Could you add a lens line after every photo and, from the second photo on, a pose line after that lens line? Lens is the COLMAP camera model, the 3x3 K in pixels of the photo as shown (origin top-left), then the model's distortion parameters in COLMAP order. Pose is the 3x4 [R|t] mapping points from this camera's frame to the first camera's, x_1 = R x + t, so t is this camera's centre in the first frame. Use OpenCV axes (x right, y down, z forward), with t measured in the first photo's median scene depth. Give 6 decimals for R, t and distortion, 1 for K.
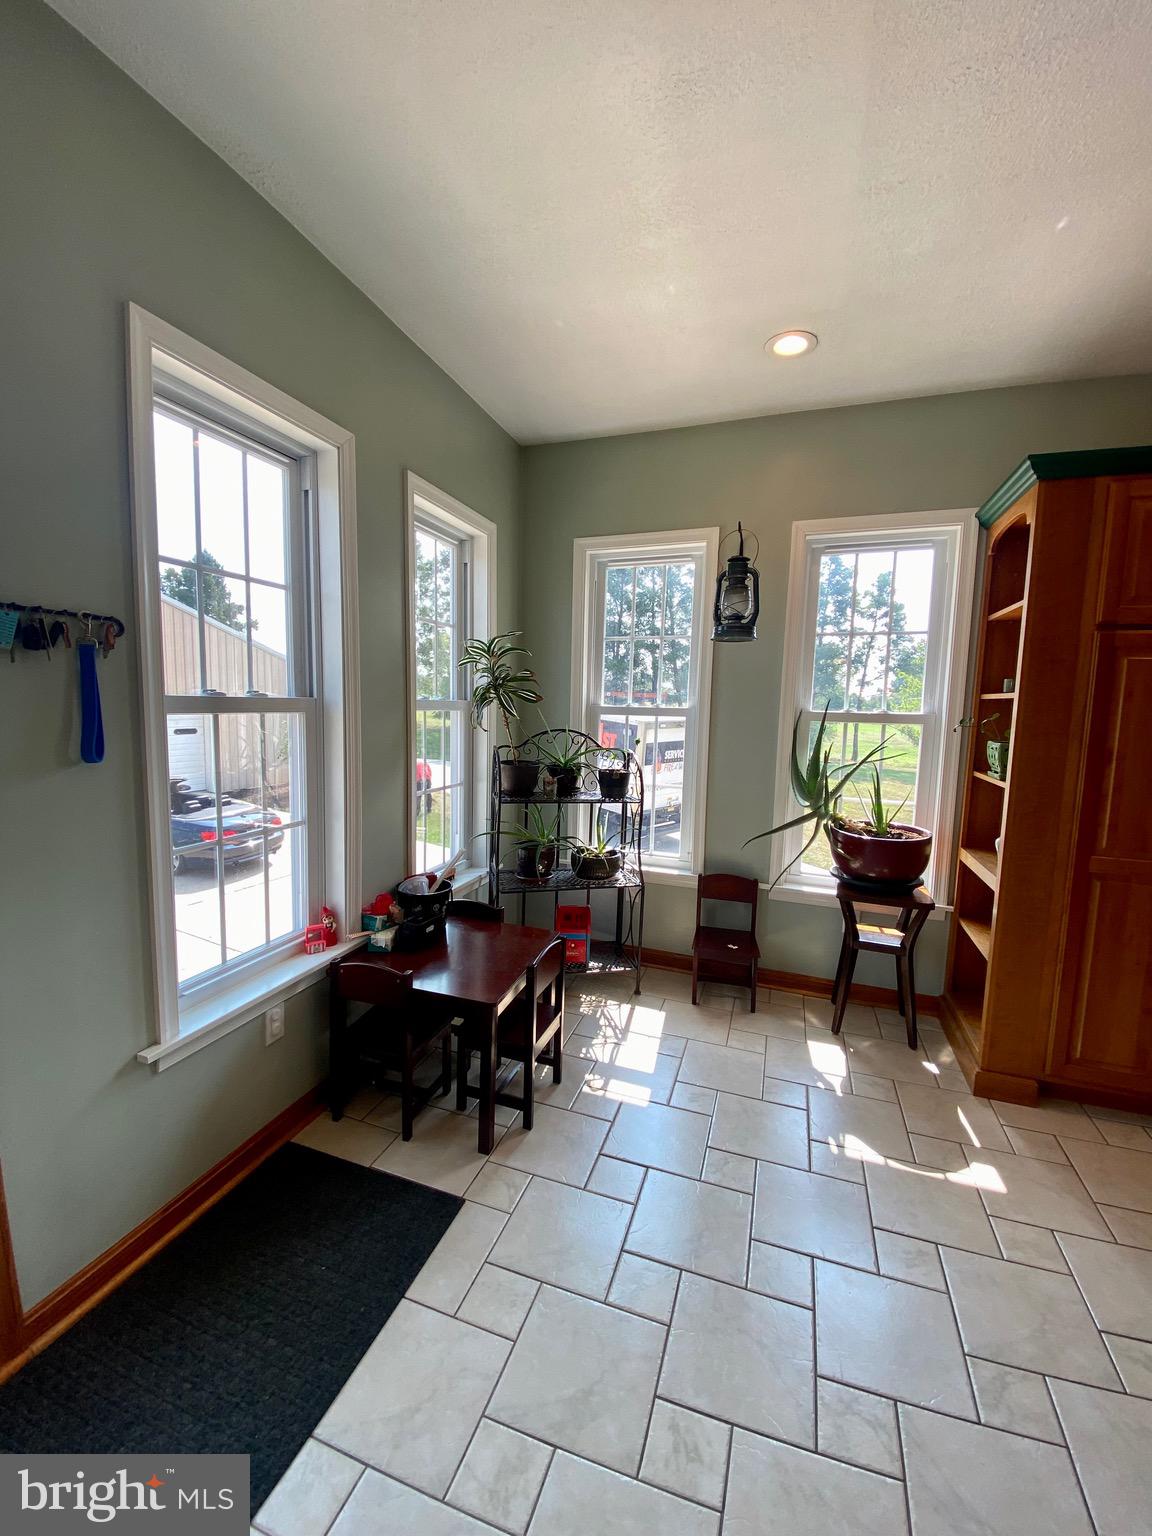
lens RADIAL K [[614.1, 0, 574.7], [0, 614.1, 764.9], [0, 0, 1]] dist [0.006288, -0.012254]
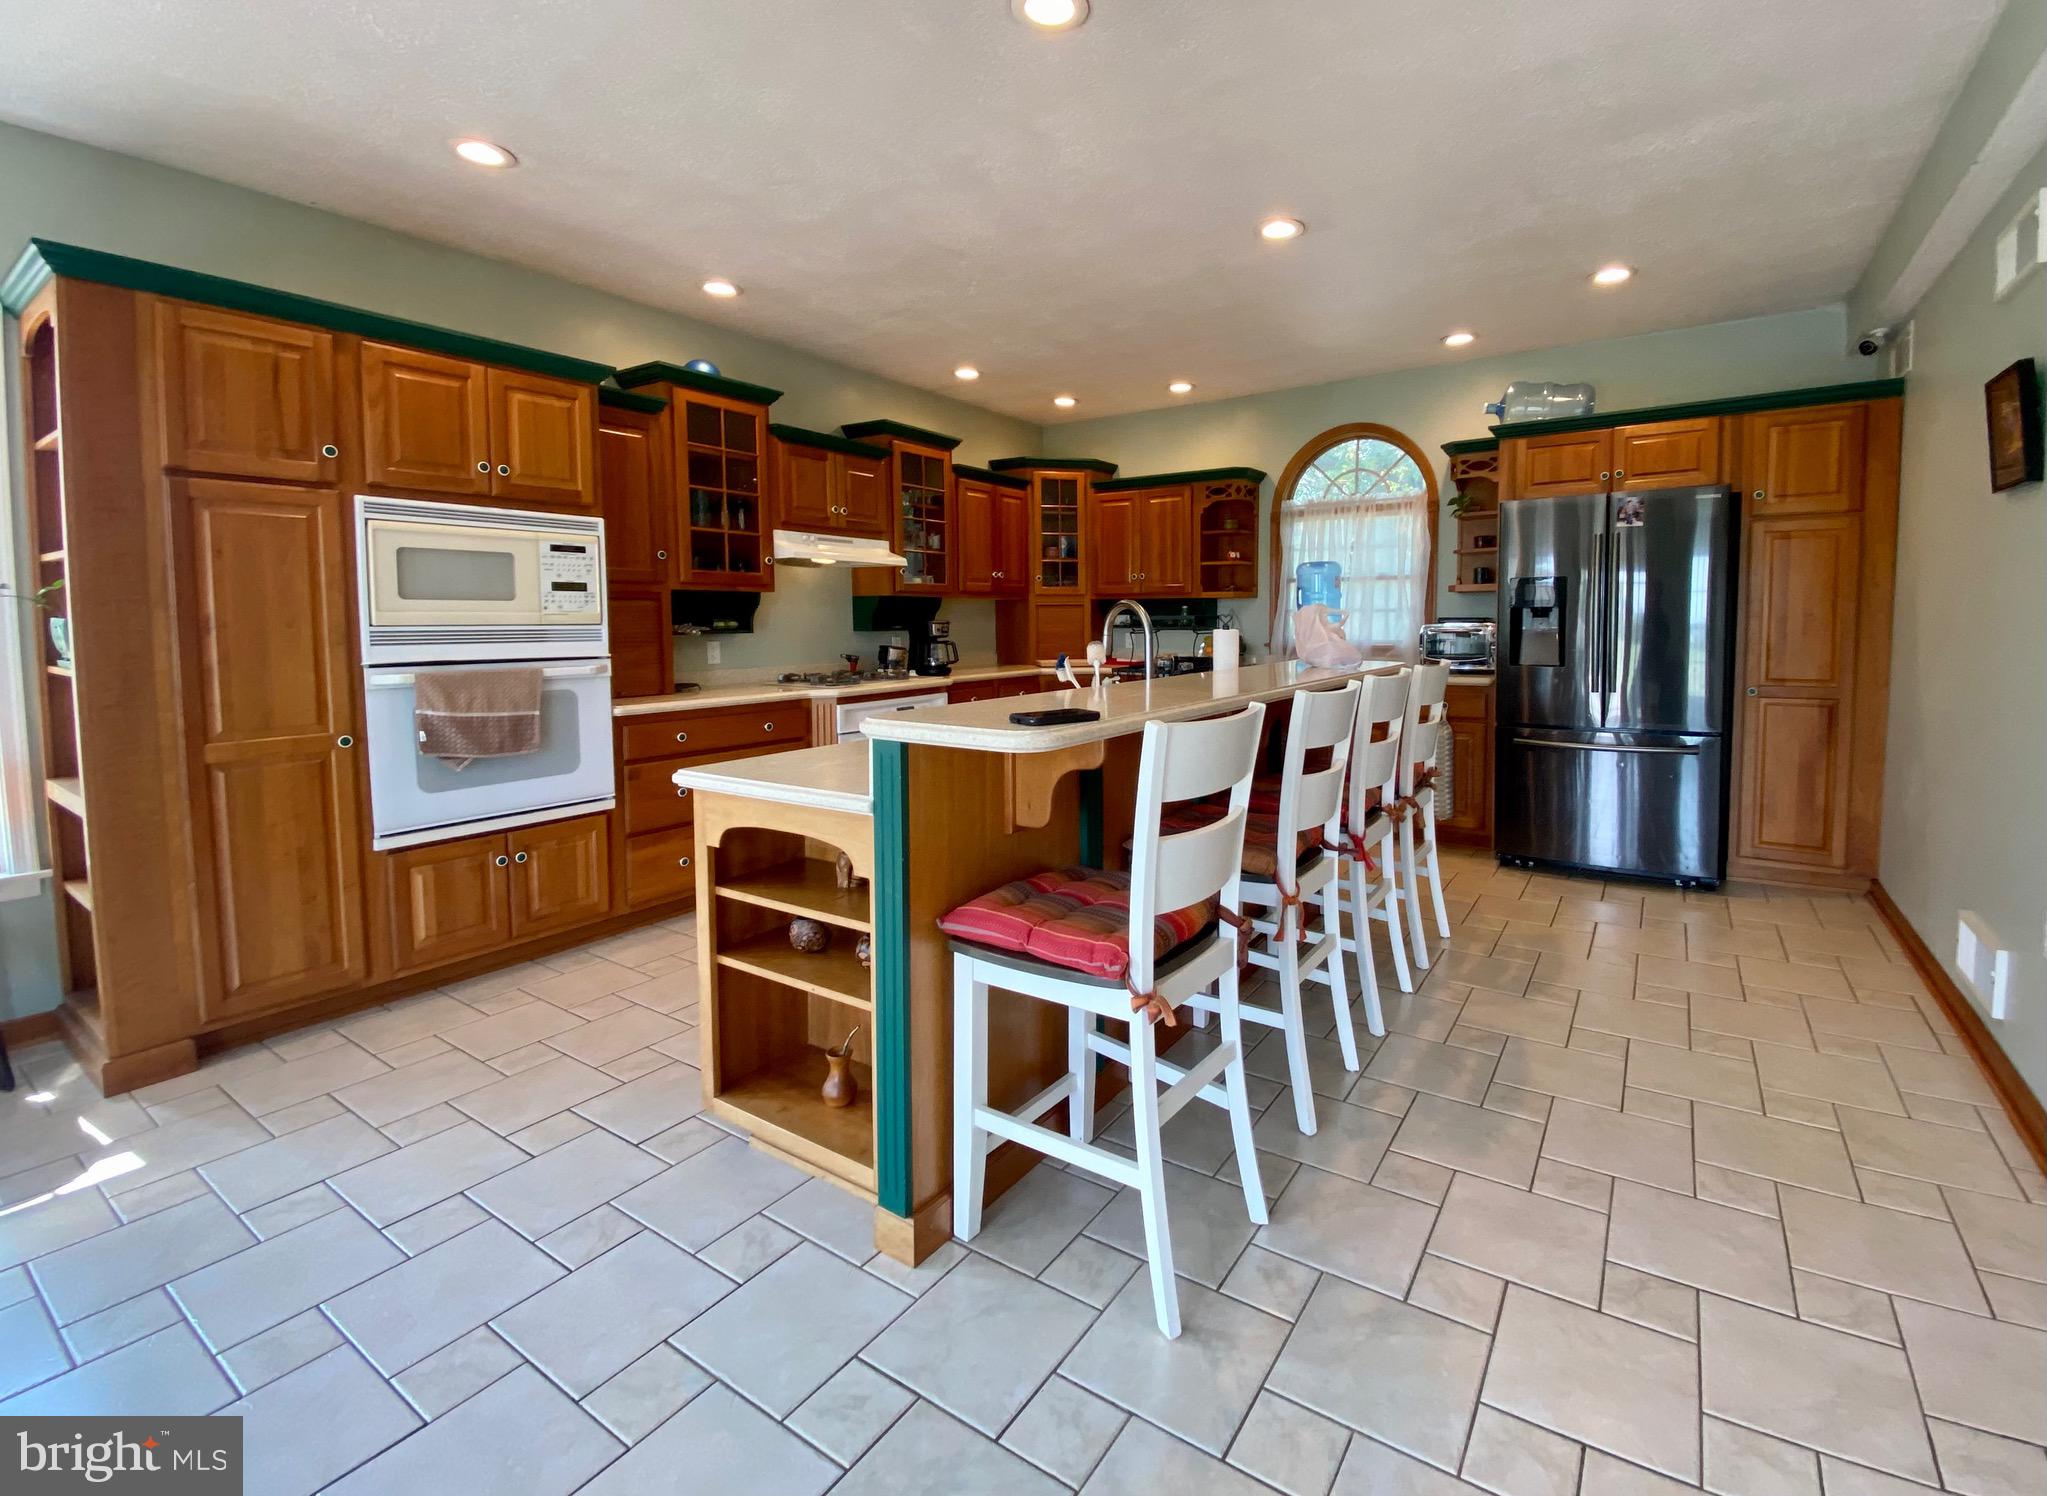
lens RADIAL K [[889.4, 0, 1112.4], [0, 889.4, 671.0], [0, 0, 1]] dist [-0.001483, -0.011483]
pose [[0.204727, -0.086188, 0.975017, -0.049231], [0.109767, 0.991854, 0.064628, 0.085751], [-0.972645, 0.093793, 0.212520, -0.372769]]
